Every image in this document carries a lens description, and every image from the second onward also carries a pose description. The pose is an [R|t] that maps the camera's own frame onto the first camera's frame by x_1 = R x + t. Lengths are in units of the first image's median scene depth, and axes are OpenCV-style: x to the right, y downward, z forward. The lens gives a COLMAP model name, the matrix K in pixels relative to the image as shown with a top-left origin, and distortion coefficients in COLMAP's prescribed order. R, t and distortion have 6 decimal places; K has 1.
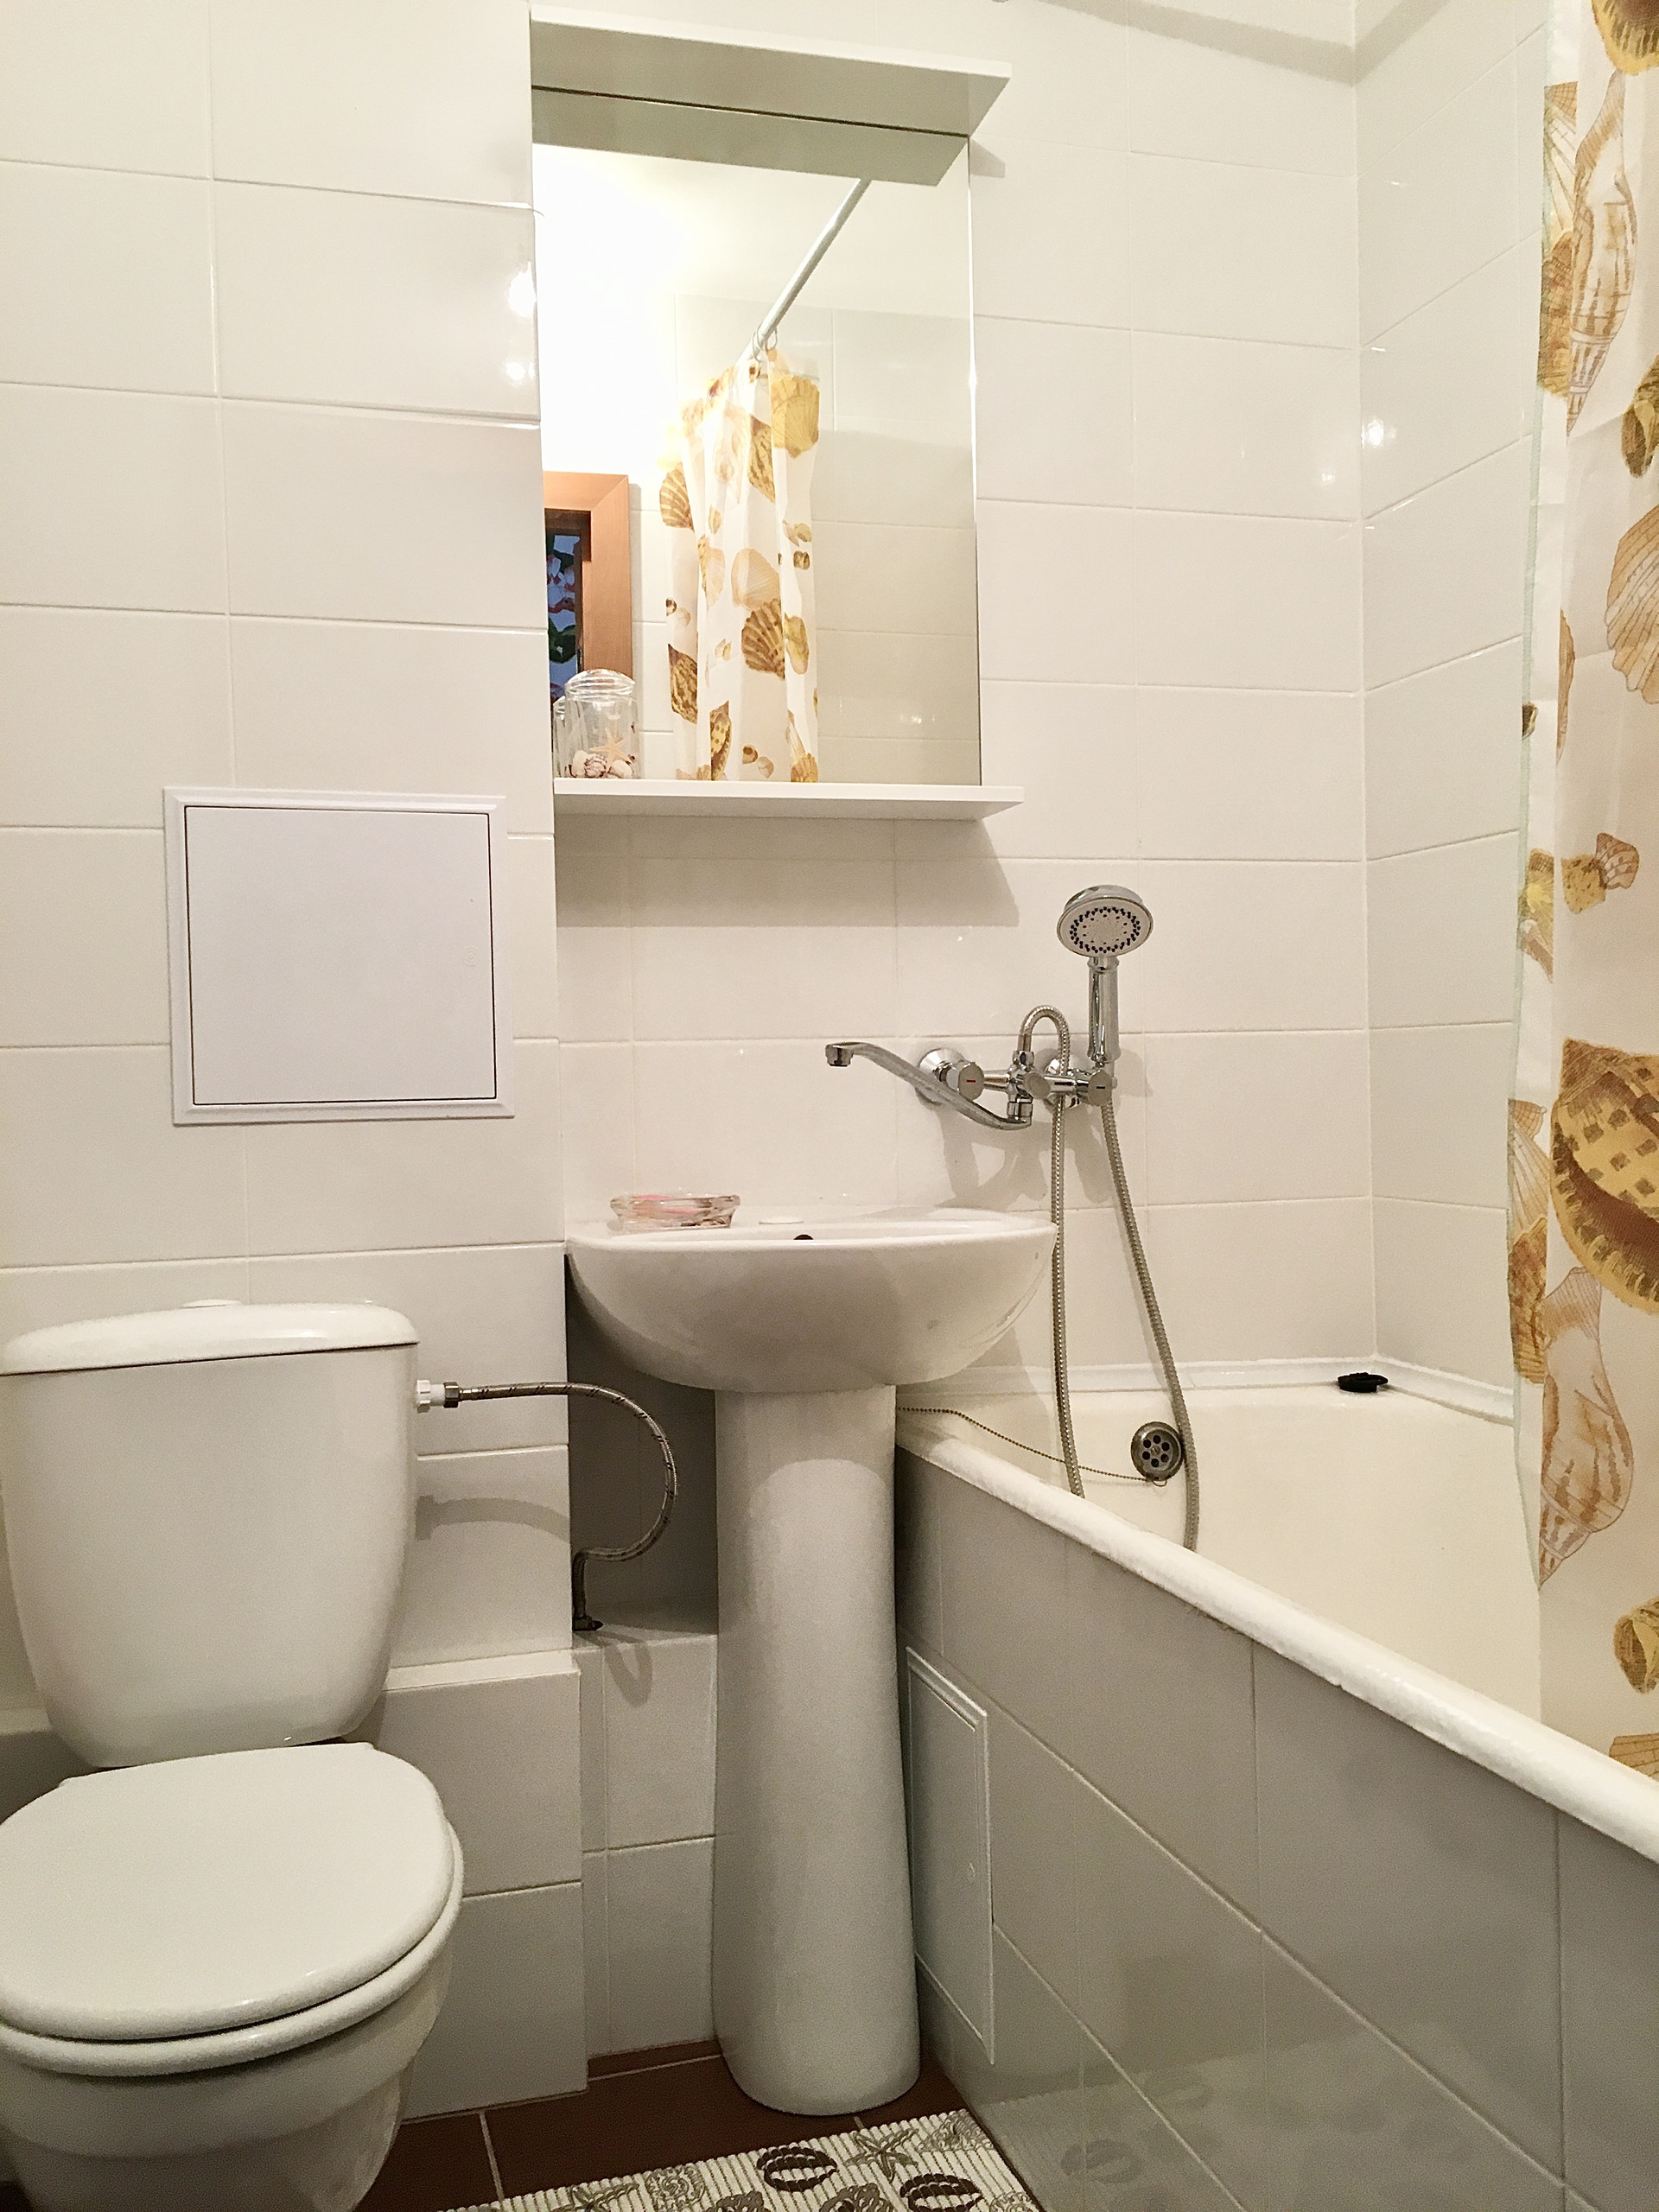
lens RADIAL K [[1894.3, 0, 832.2], [0, 1894.3, 1116.7], [0, 0, 1]] dist [0.108015, -0.137953]
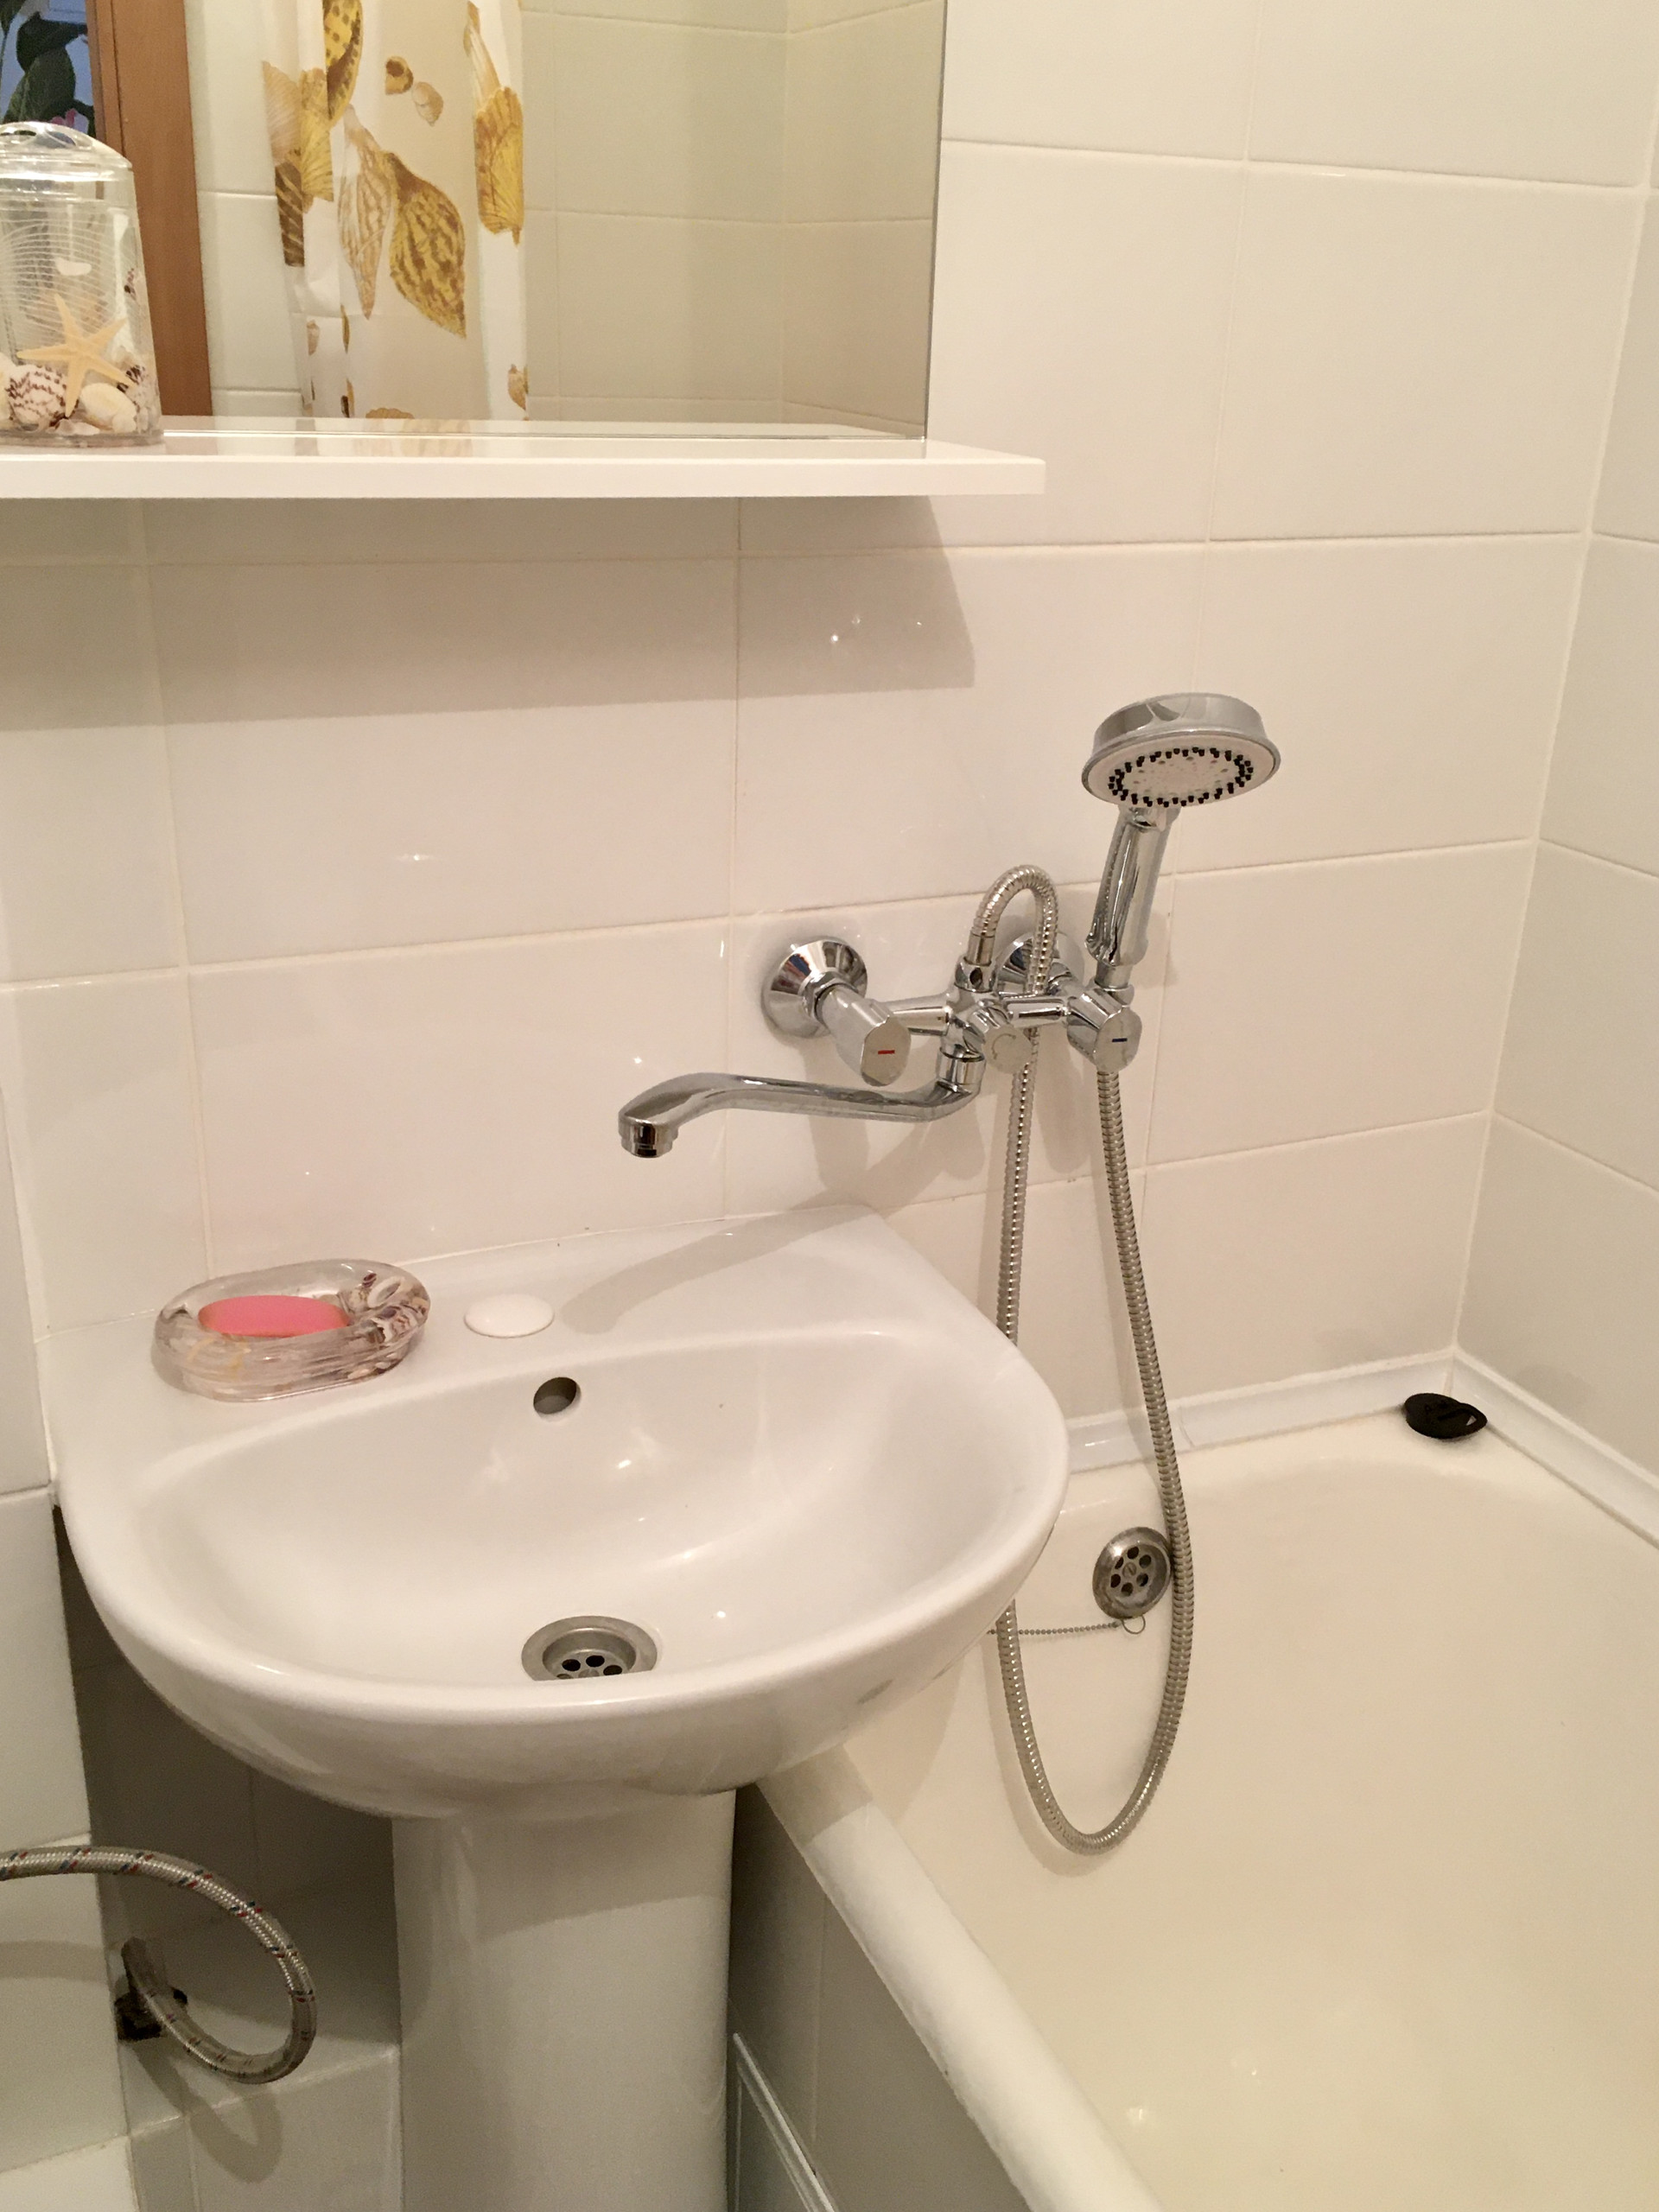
lens RADIAL K [[2001.3, 0, 829.5], [0, 2001.3, 1106.0], [0, 0, 1]] dist [0.062800, -0.016796]
pose [[0.986246, -0.008387, 0.165068, -0.032786], [-0.050791, 0.935008, 0.350972, -0.205654], [-0.157284, -0.354529, 0.921722, 0.536659]]
